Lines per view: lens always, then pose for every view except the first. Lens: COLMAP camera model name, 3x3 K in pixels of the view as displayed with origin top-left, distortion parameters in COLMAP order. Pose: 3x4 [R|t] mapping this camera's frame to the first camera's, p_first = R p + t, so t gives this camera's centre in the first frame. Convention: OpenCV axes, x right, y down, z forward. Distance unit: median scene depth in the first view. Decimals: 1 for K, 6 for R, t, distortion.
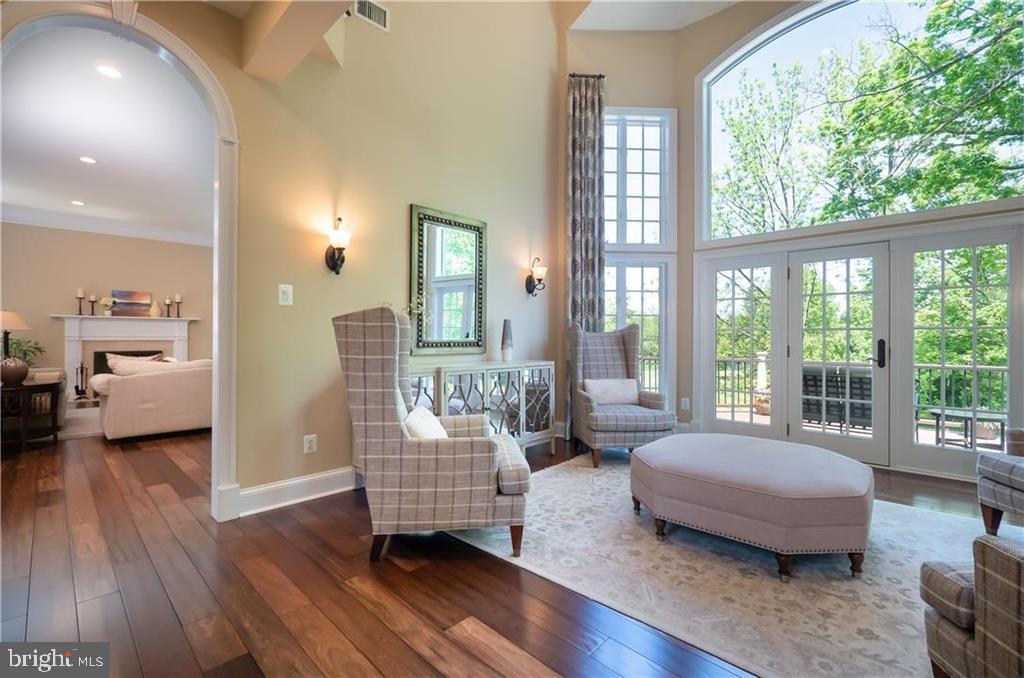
lens RADIAL K [[448.8, 0, 499.2], [0, 448.8, 332.3], [0, 0, 1]] dist [-0.001124, 0.000779]
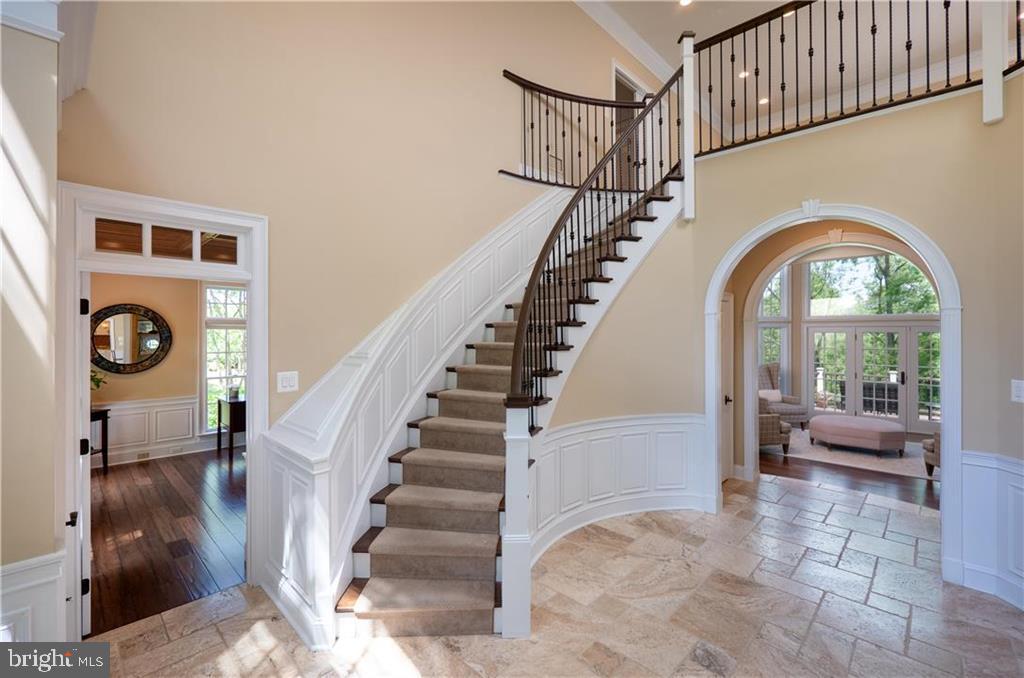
lens RADIAL K [[437.9, 0, 509.0], [0, 437.9, 332.3], [0, 0, 1]] dist [0.001257, 0.000167]
pose [[0.999991, -0.001580, 0.004058, -0.917358], [0.001564, 0.999990, 0.004107, -0.164810], [-0.004064, -0.004100, 0.999983, -0.960226]]
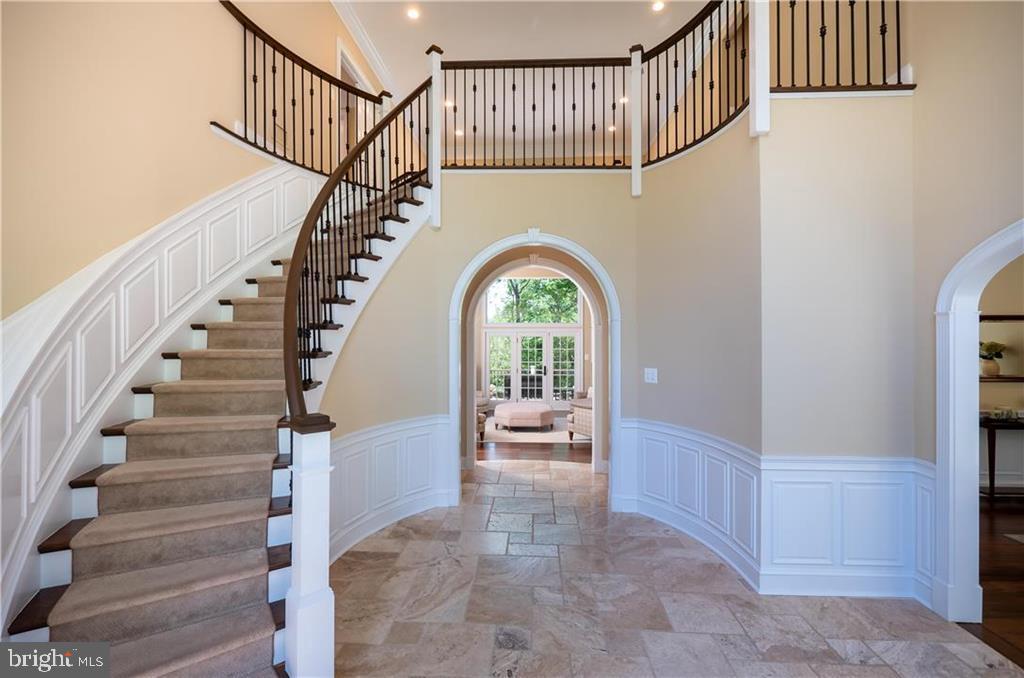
lens RADIAL K [[441.0, 0, 508.2], [0, 441.0, 335.2], [0, 0, 1]] dist [-0.002813, 0.000292]
pose [[0.752353, 0.002920, 0.658753, -1.052947], [-0.004369, 0.999990, 0.000557, -0.164321], [-0.658745, -0.003297, 0.752359, -0.862597]]
